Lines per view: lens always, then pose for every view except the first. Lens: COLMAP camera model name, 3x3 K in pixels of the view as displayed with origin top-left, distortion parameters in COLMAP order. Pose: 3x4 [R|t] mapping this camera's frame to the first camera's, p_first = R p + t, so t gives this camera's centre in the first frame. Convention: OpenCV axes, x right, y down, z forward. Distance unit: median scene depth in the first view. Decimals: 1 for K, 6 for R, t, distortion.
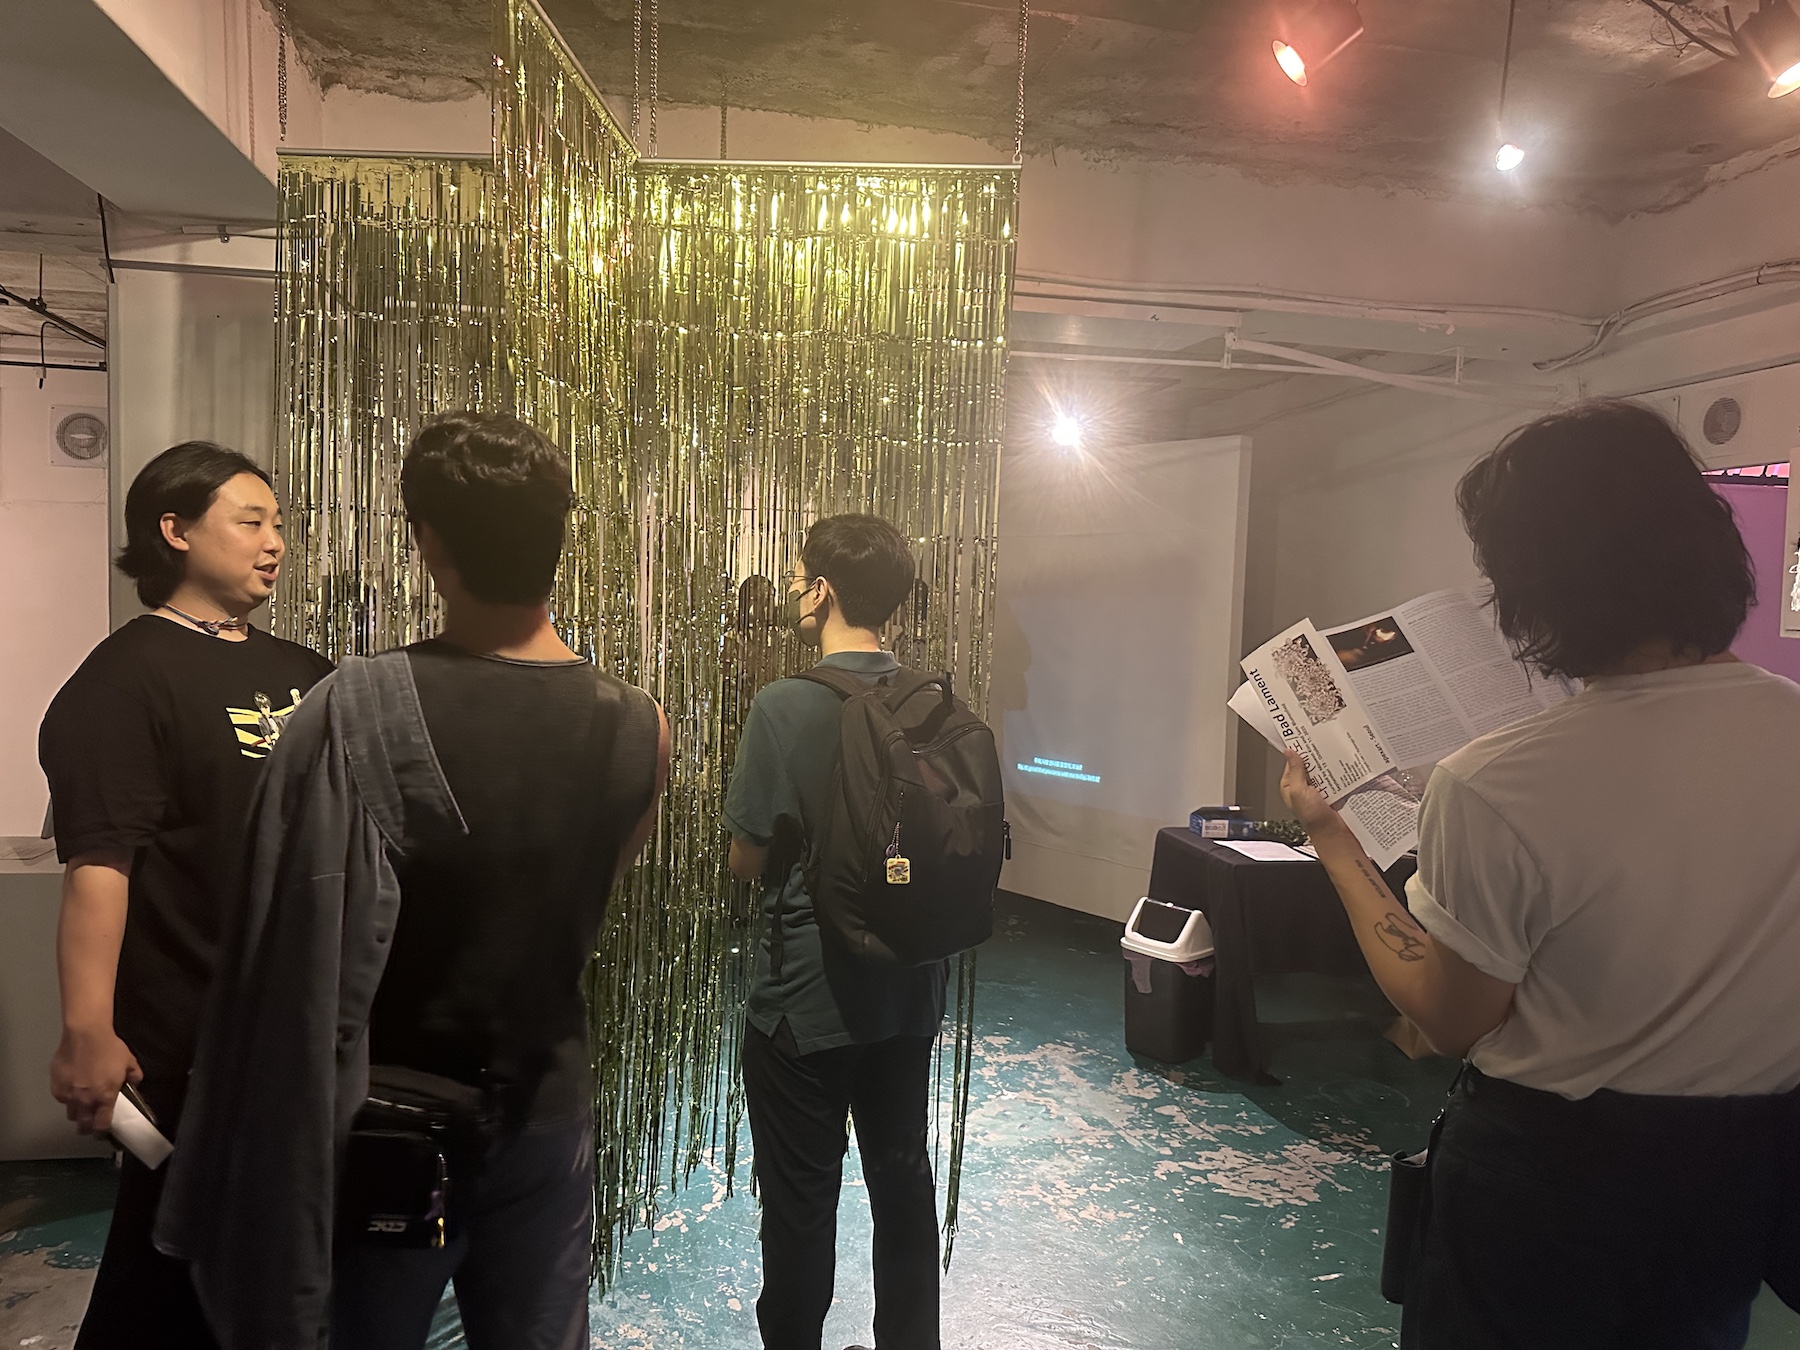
lens RADIAL K [[1246.9, 0, 901.7], [0, 1246.9, 632.5], [0, 0, 1]] dist [-0.015510, -0.001301]
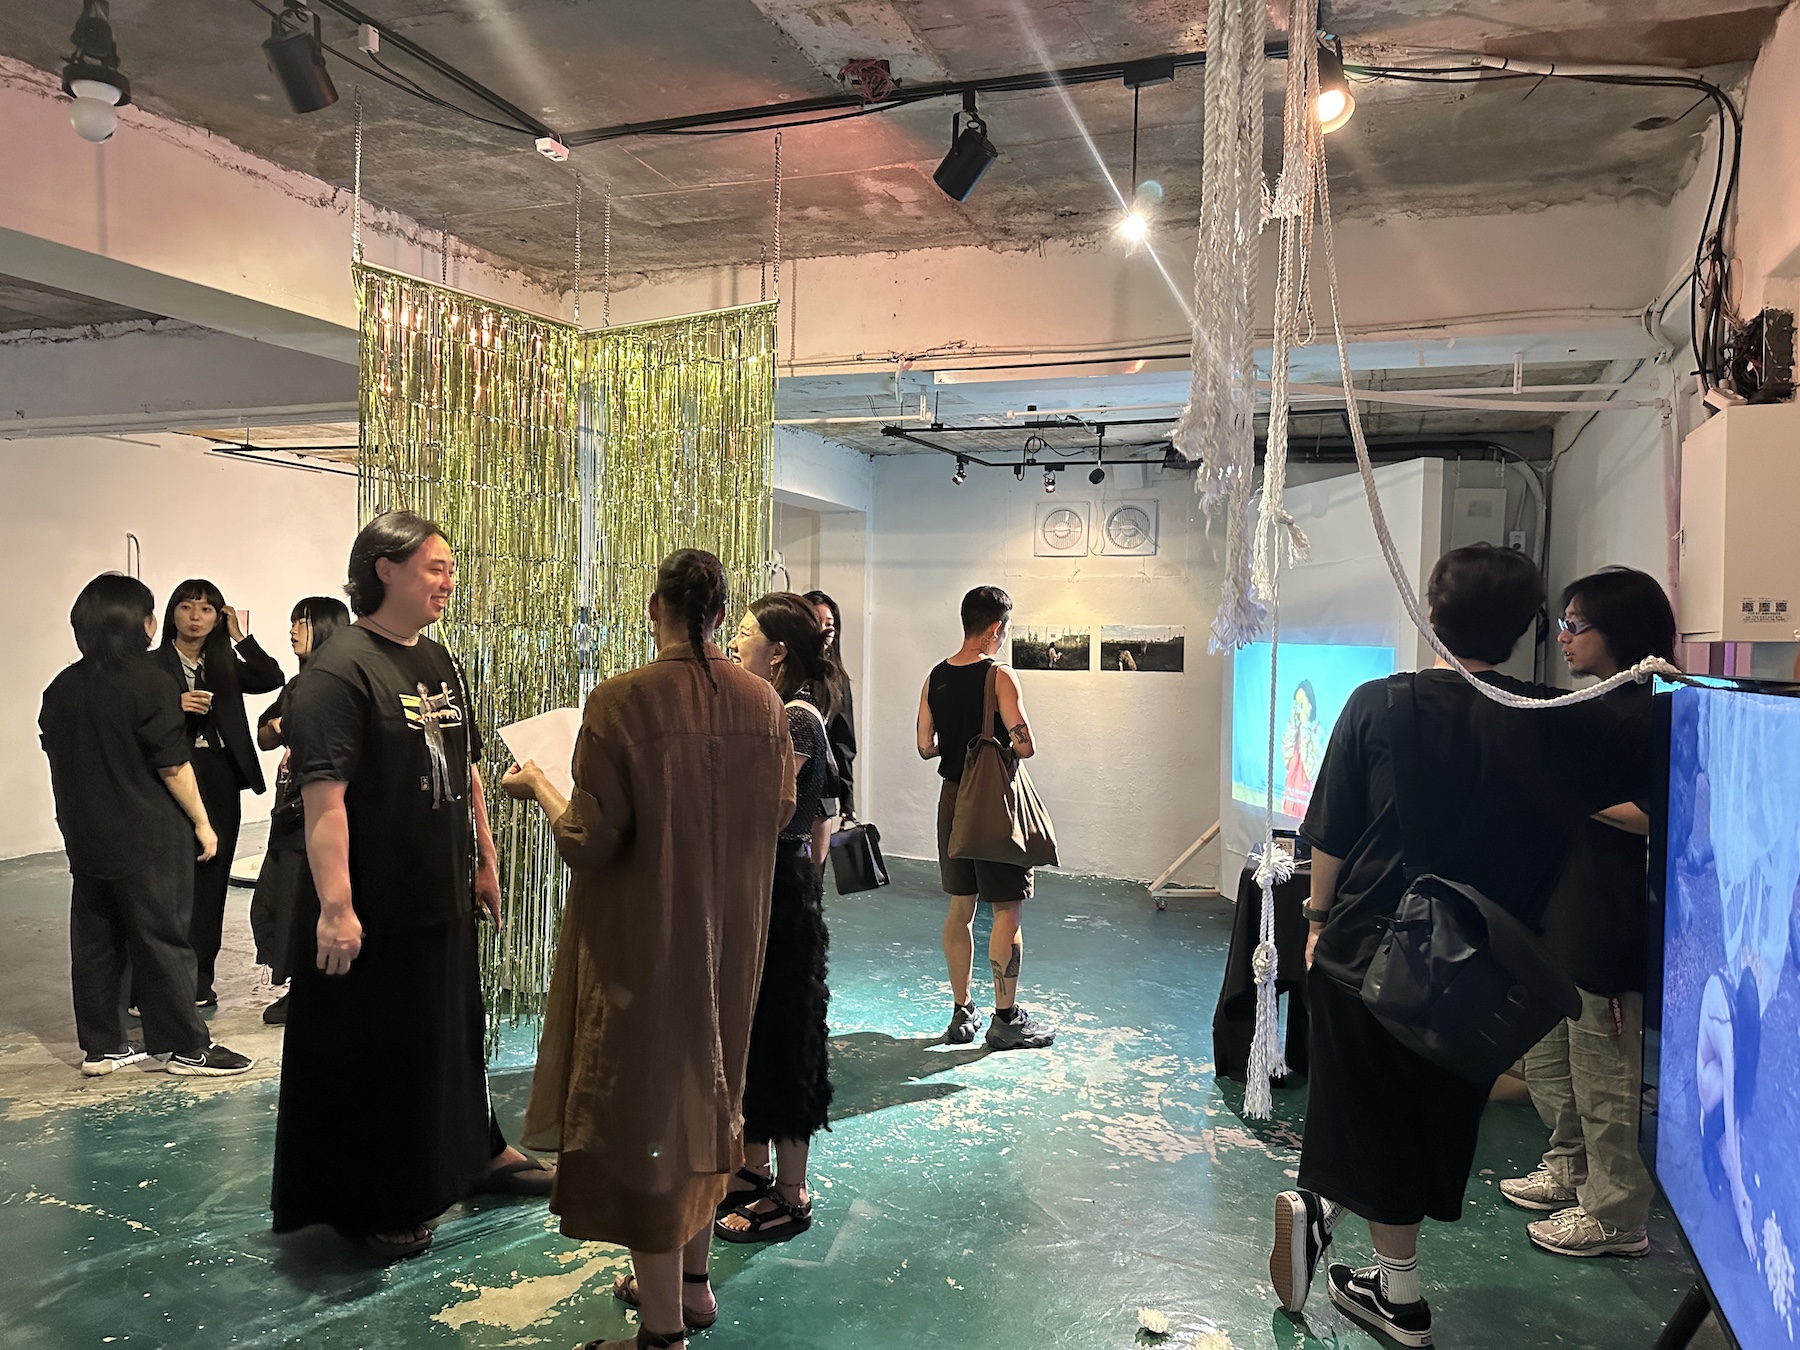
lens RADIAL K [[1263.9, 0, 907.8], [0, 1263.9, 687.2], [0, 0, 1]] dist [0.073905, -0.089397]
pose [[0.850918, 0.003818, -0.525285, 0.675751], [-0.002986, 0.999993, 0.002430, 0.029002], [0.525290, -0.000499, 0.850923, -0.090760]]
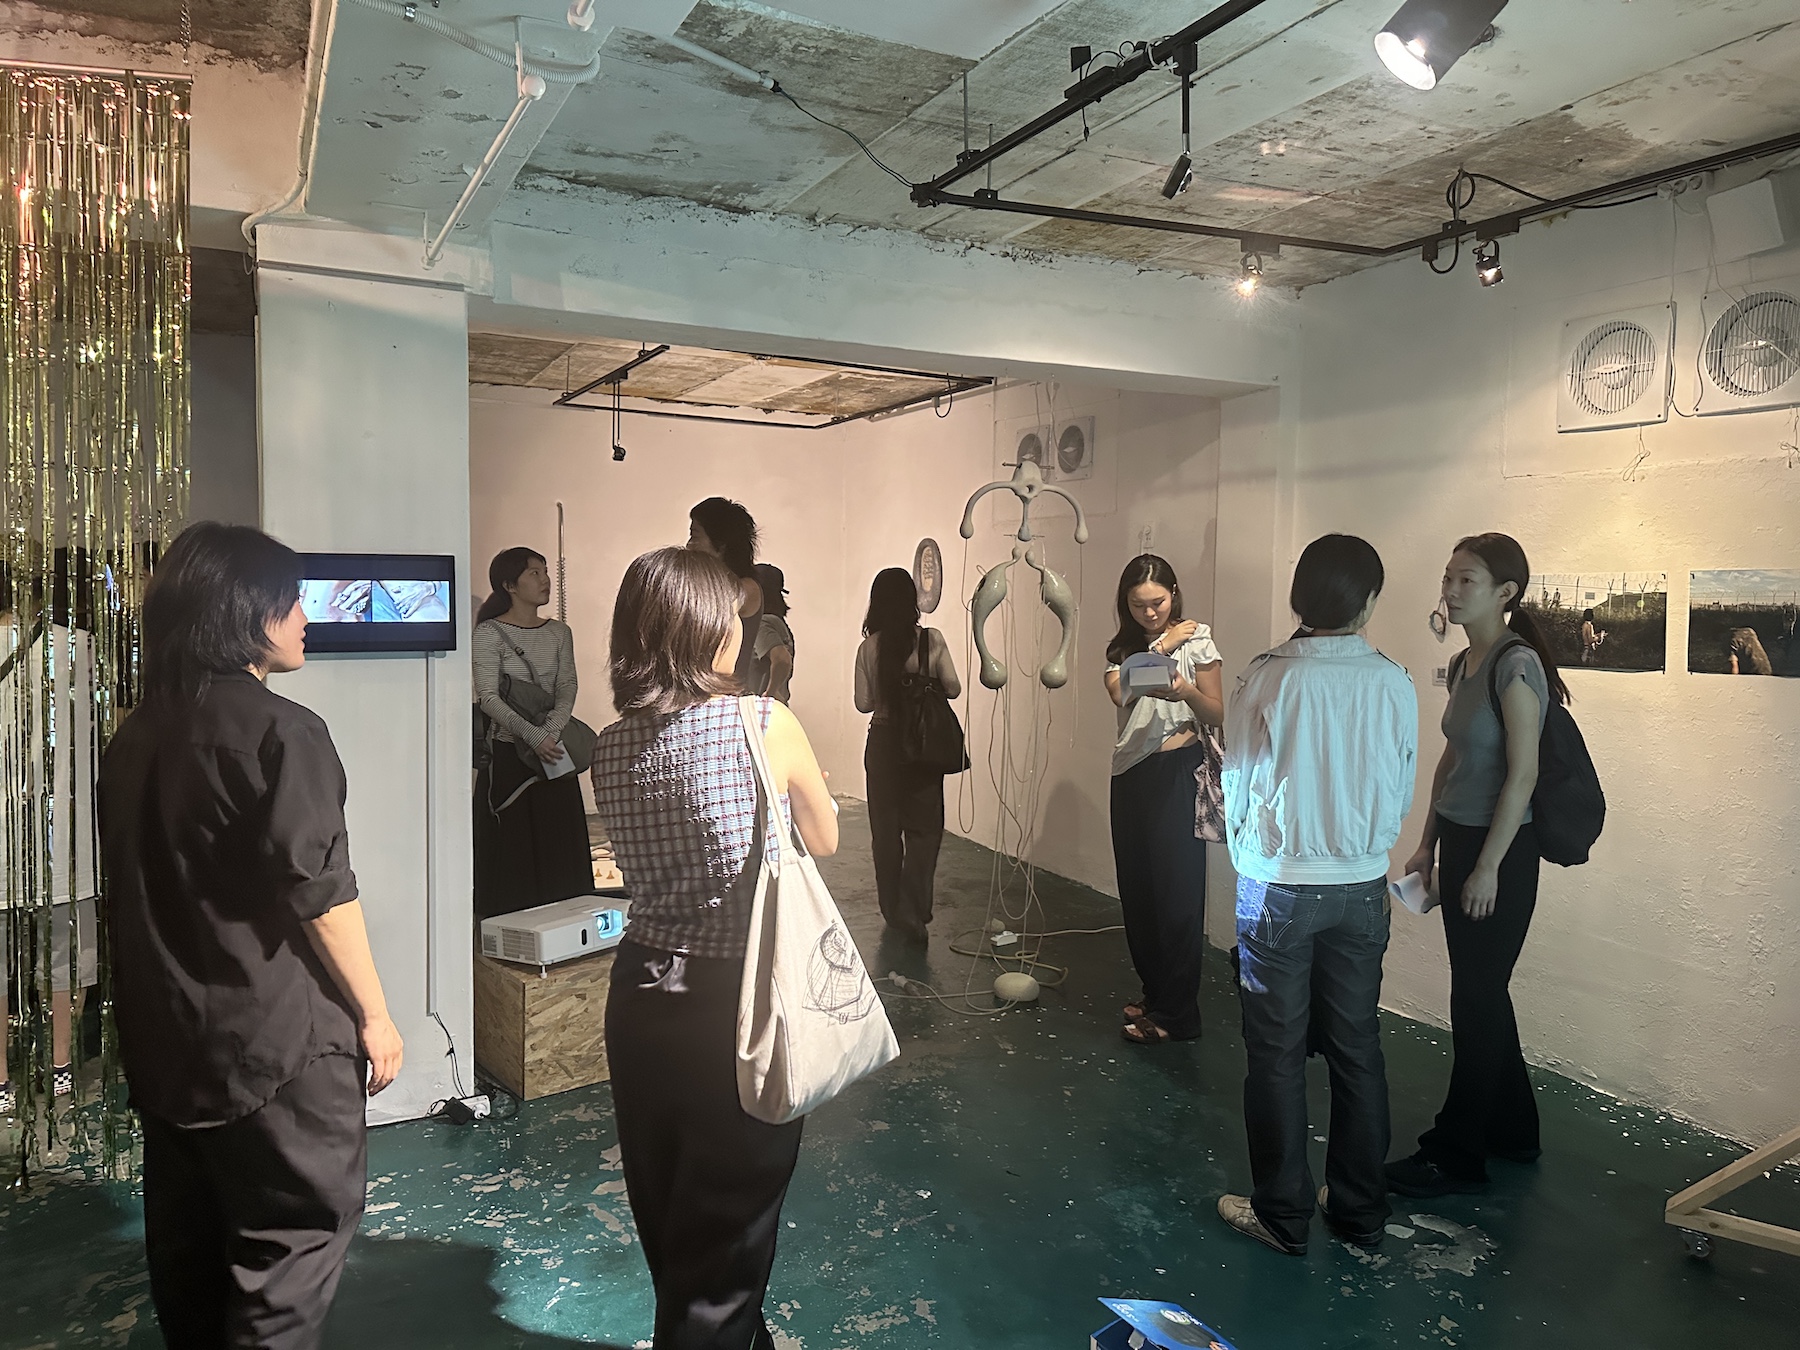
lens RADIAL K [[1259.5, 0, 900.0], [0, 1259.5, 675.0], [0, 0, 1]] dist [-0.001356, 0.001924]
pose [[0.259868, 0.031554, -0.965128, 0.596880], [-0.024894, 0.999353, 0.025970, -0.003740], [0.965323, 0.017277, 0.260486, 1.125964]]
